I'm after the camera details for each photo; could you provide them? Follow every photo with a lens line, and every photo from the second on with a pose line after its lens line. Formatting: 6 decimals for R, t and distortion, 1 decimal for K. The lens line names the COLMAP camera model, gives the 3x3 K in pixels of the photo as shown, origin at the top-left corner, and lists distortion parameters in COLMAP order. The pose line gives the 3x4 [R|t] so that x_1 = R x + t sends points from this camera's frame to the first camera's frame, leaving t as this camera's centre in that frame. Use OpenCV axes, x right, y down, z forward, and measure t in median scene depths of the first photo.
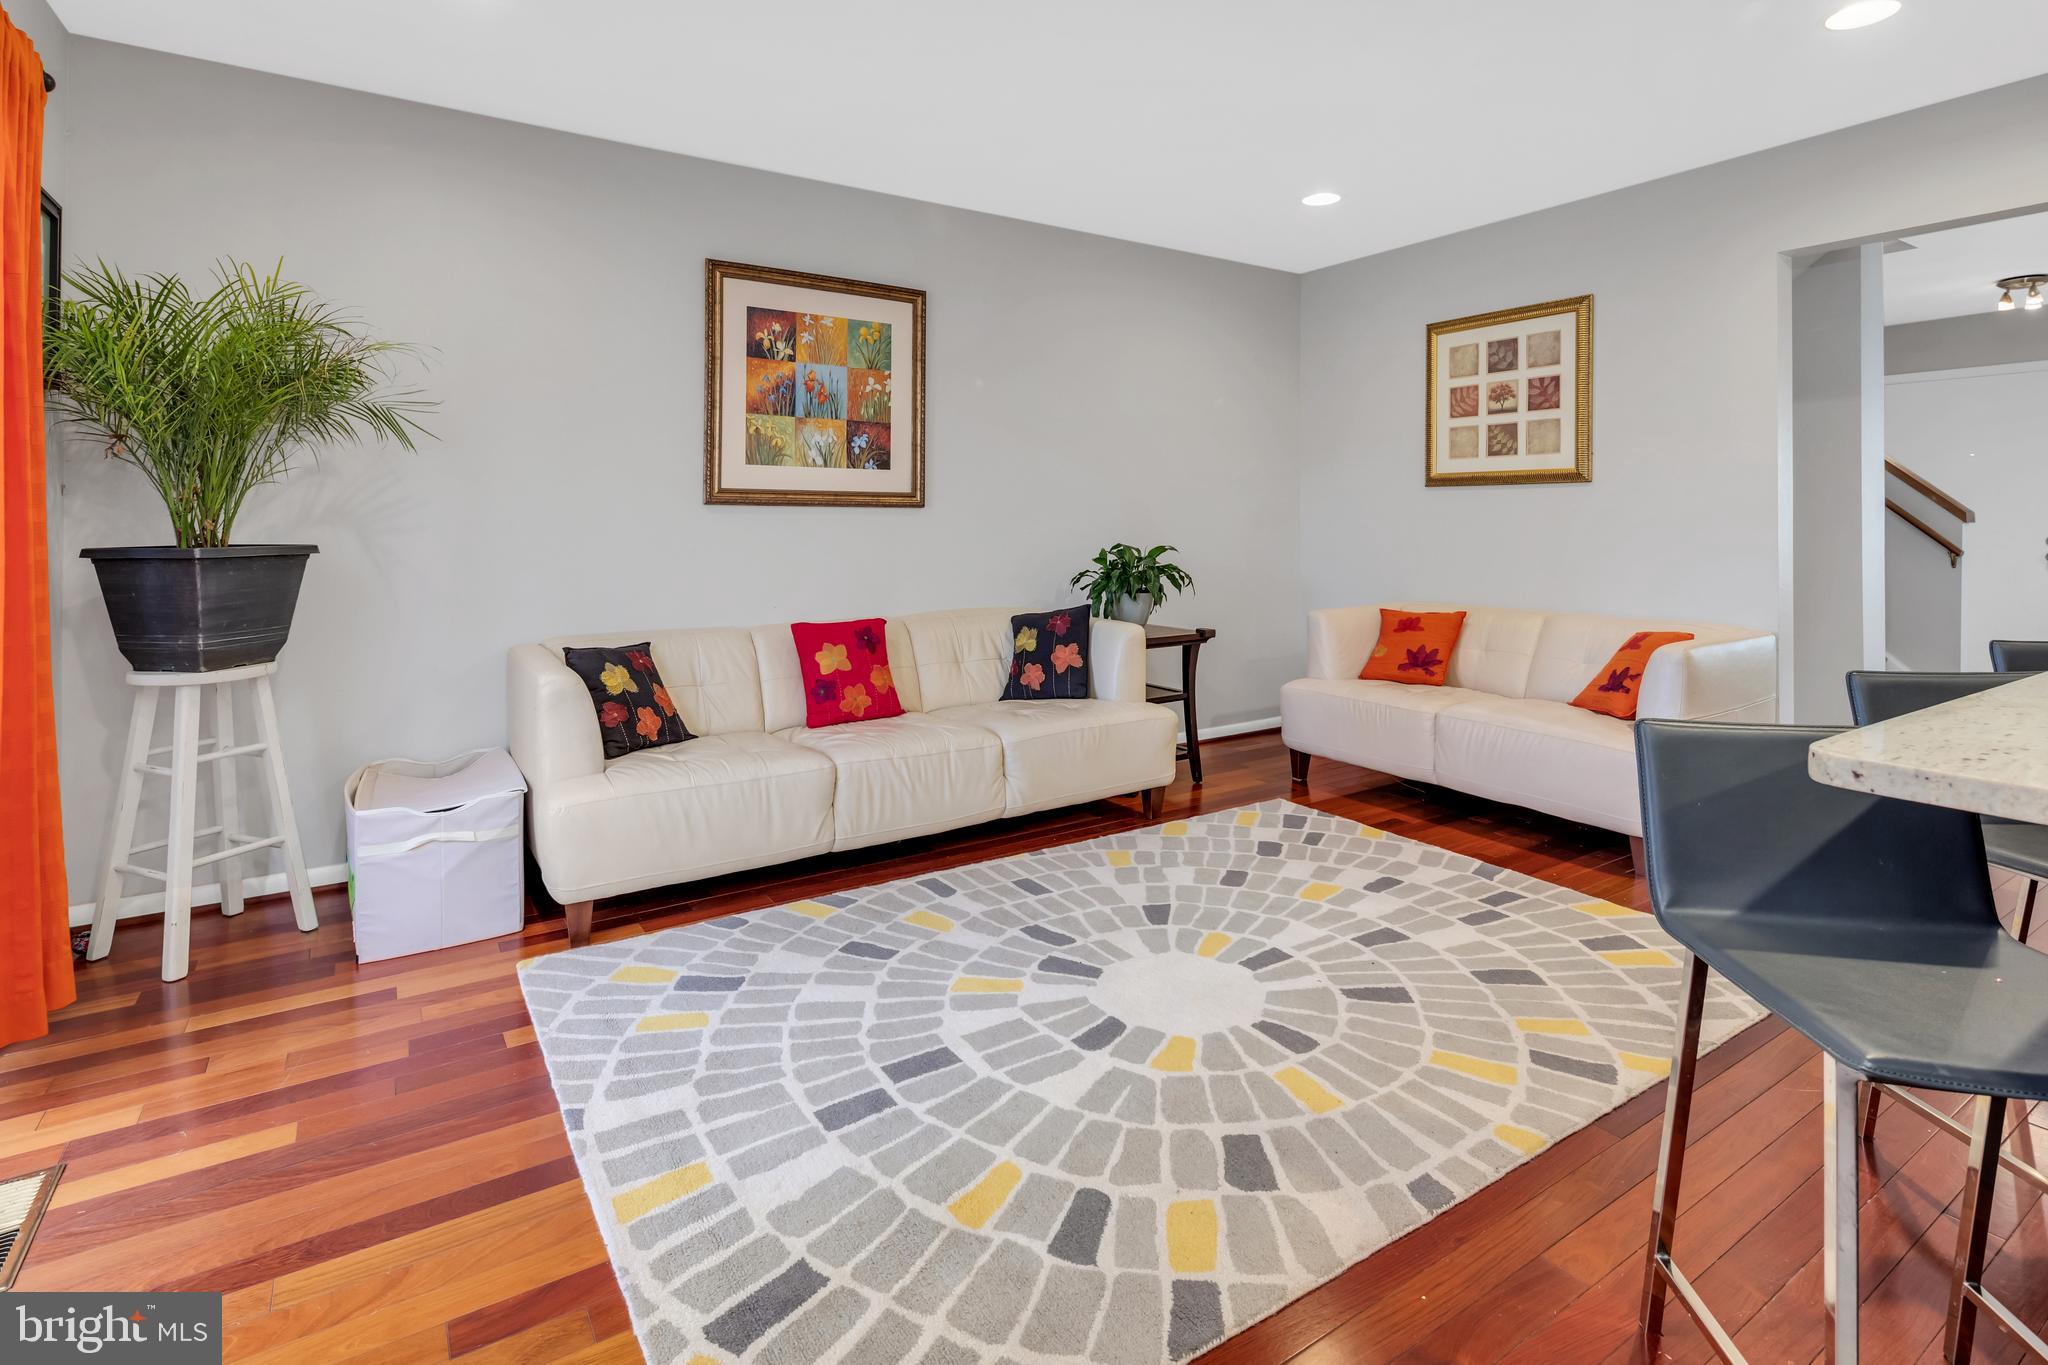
lens RADIAL K [[999.5, 0, 1023.3], [0, 999.5, 509.8], [0, 0, 1]] dist [0.004052, -0.003921]
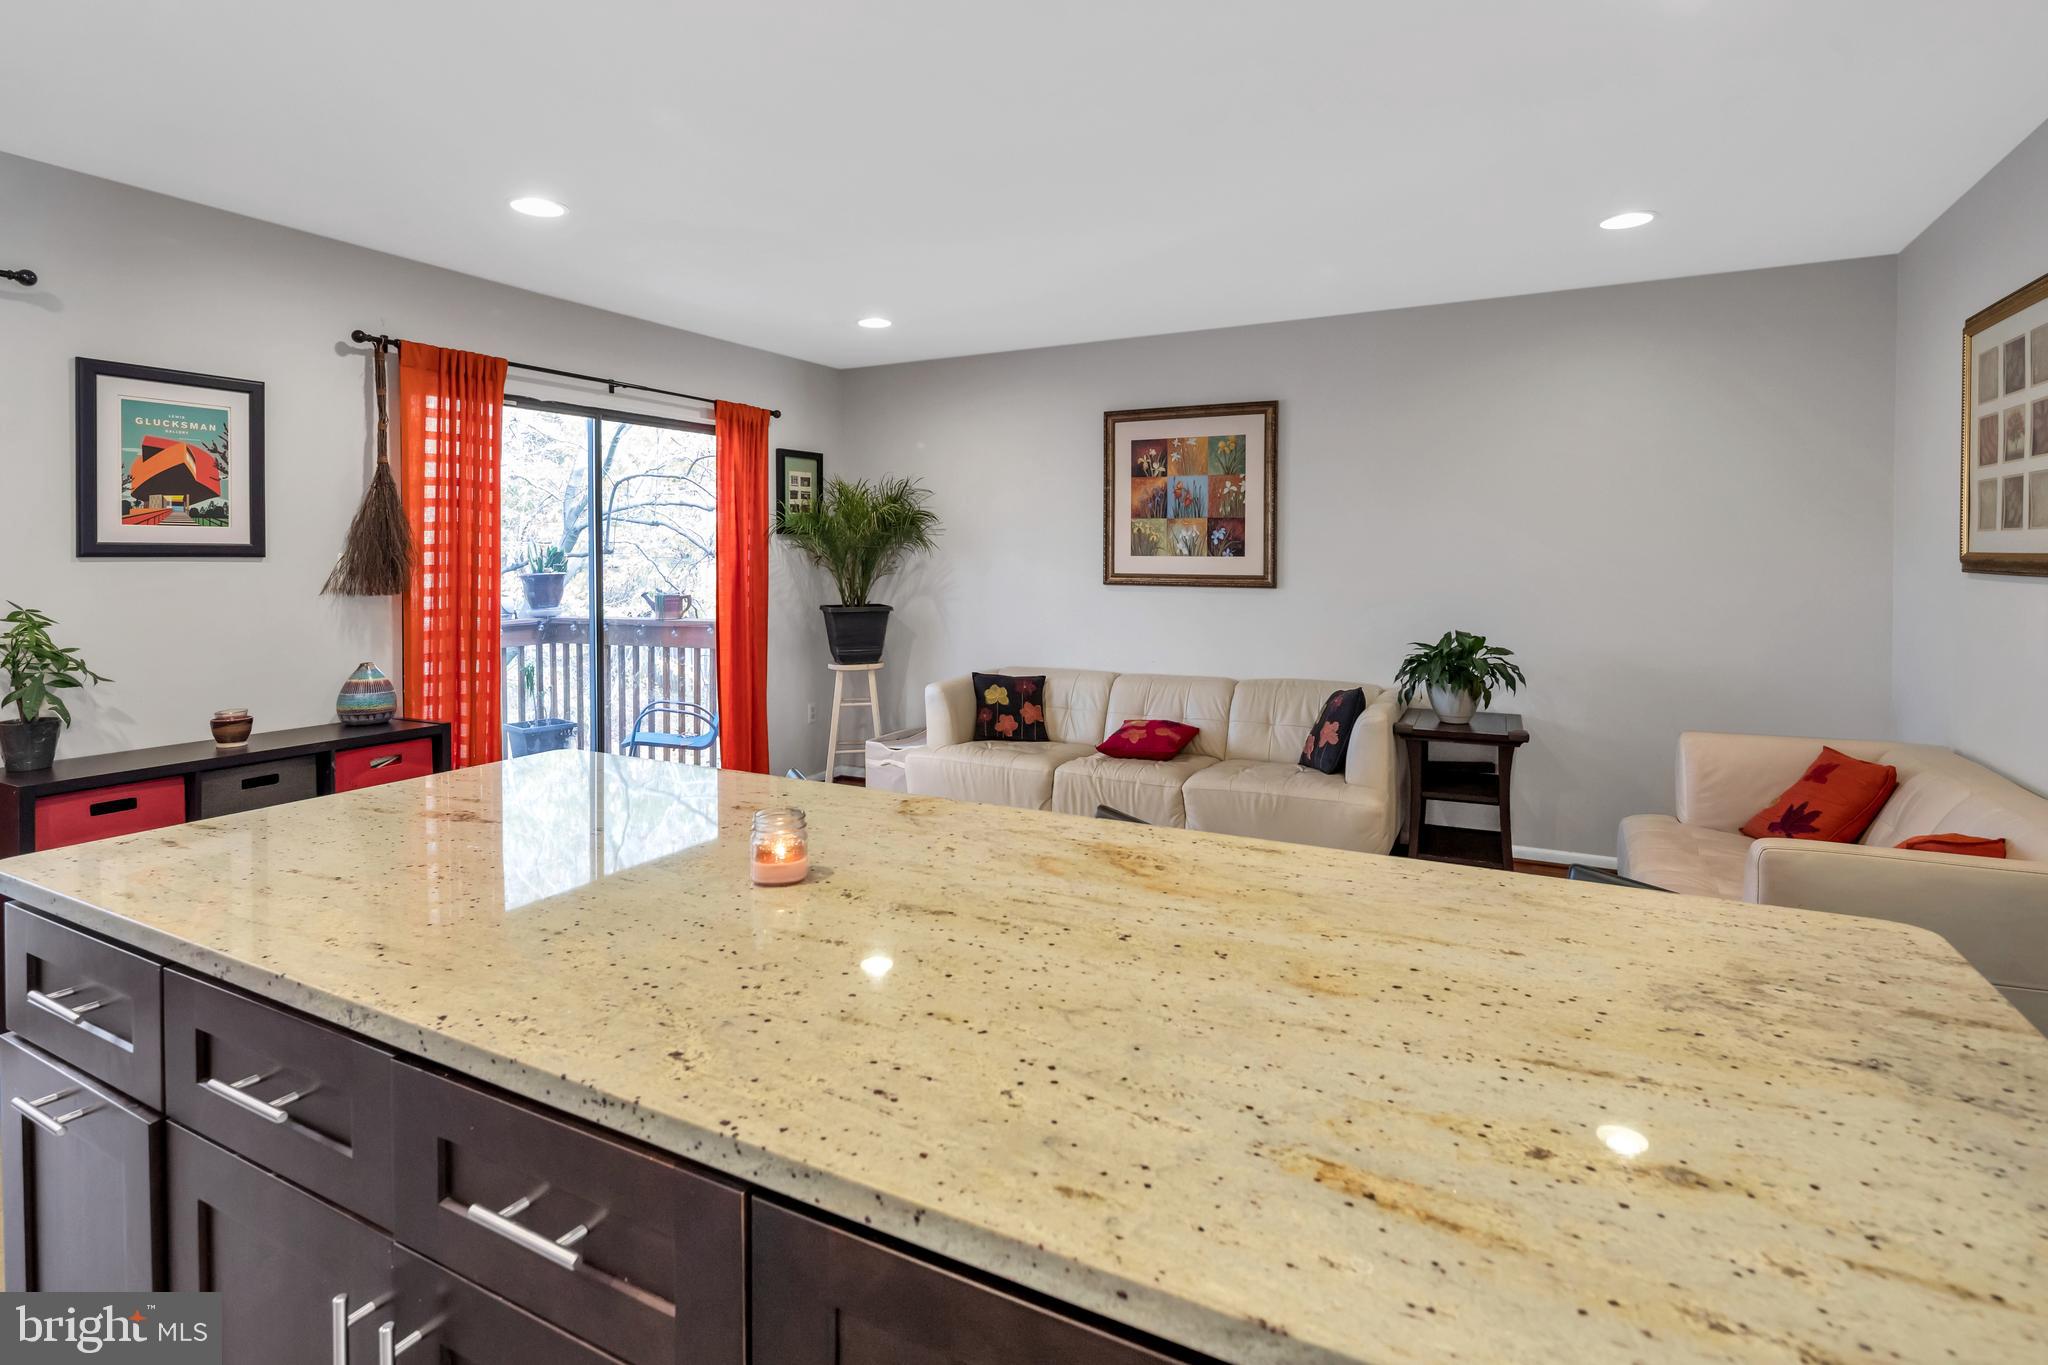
lens RADIAL K [[996.2, 0, 1014.1], [0, 996.2, 556.4], [0, 0, 1]] dist [-0.003116, -0.000067]
pose [[0.483638, 0.002970, -0.875263, 0.828154], [0.012128, 0.999876, 0.010094, -0.058907], [0.875184, -0.015497, 0.483542, 0.190866]]
